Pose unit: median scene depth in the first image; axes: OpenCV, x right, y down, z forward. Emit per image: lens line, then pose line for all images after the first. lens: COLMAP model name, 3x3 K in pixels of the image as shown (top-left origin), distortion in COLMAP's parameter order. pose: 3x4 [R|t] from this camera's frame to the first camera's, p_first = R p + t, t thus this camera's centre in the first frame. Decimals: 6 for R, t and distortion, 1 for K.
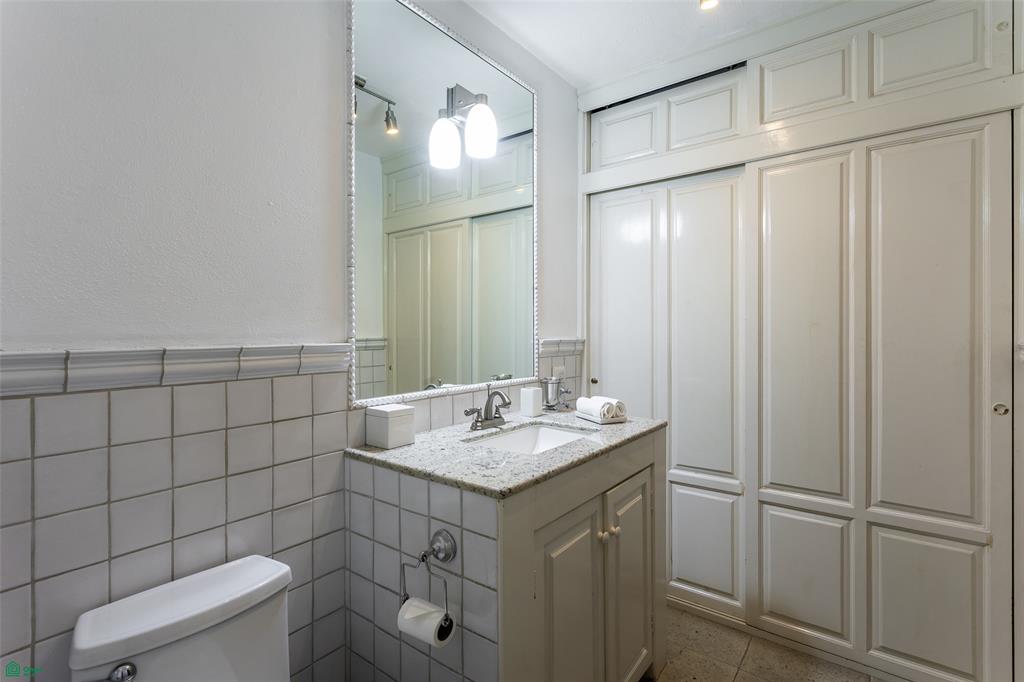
lens RADIAL K [[480.5, 0, 514.5], [0, 480.5, 335.2], [0, 0, 1]] dist [0.000679, 0.000504]
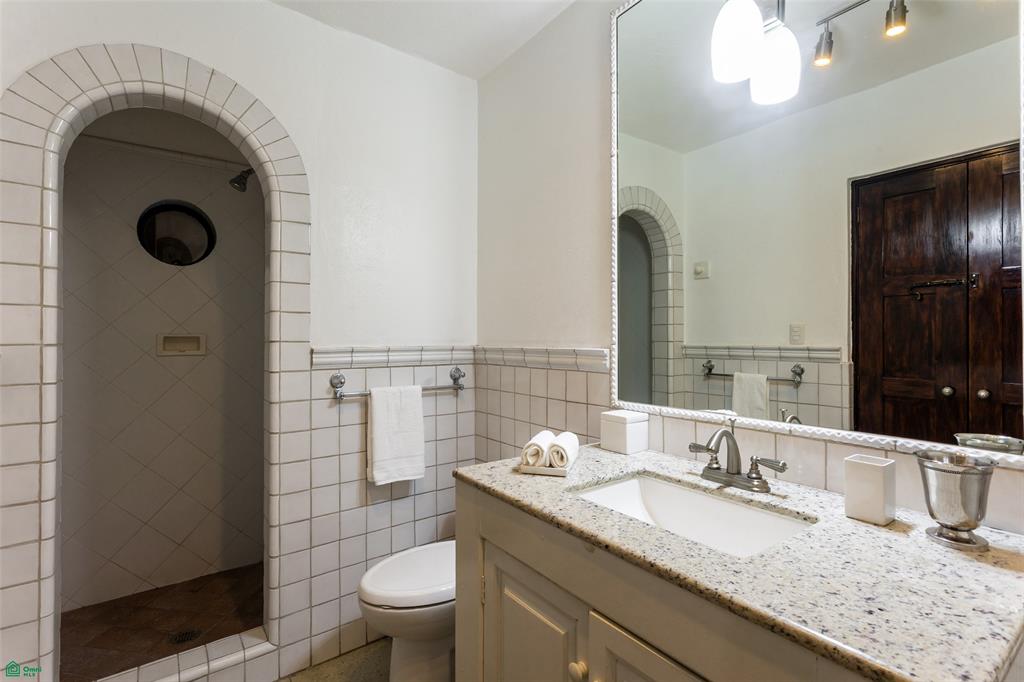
lens RADIAL K [[480.5, 0, 514.5], [0, 480.5, 335.2], [0, 0, 1]] dist [0.000679, 0.000504]
pose [[-0.293513, -0.003014, -0.955950, 0.800503], [-0.005319, 0.999985, -0.001519, -0.013262], [0.955940, 0.004639, -0.293524, 1.095651]]
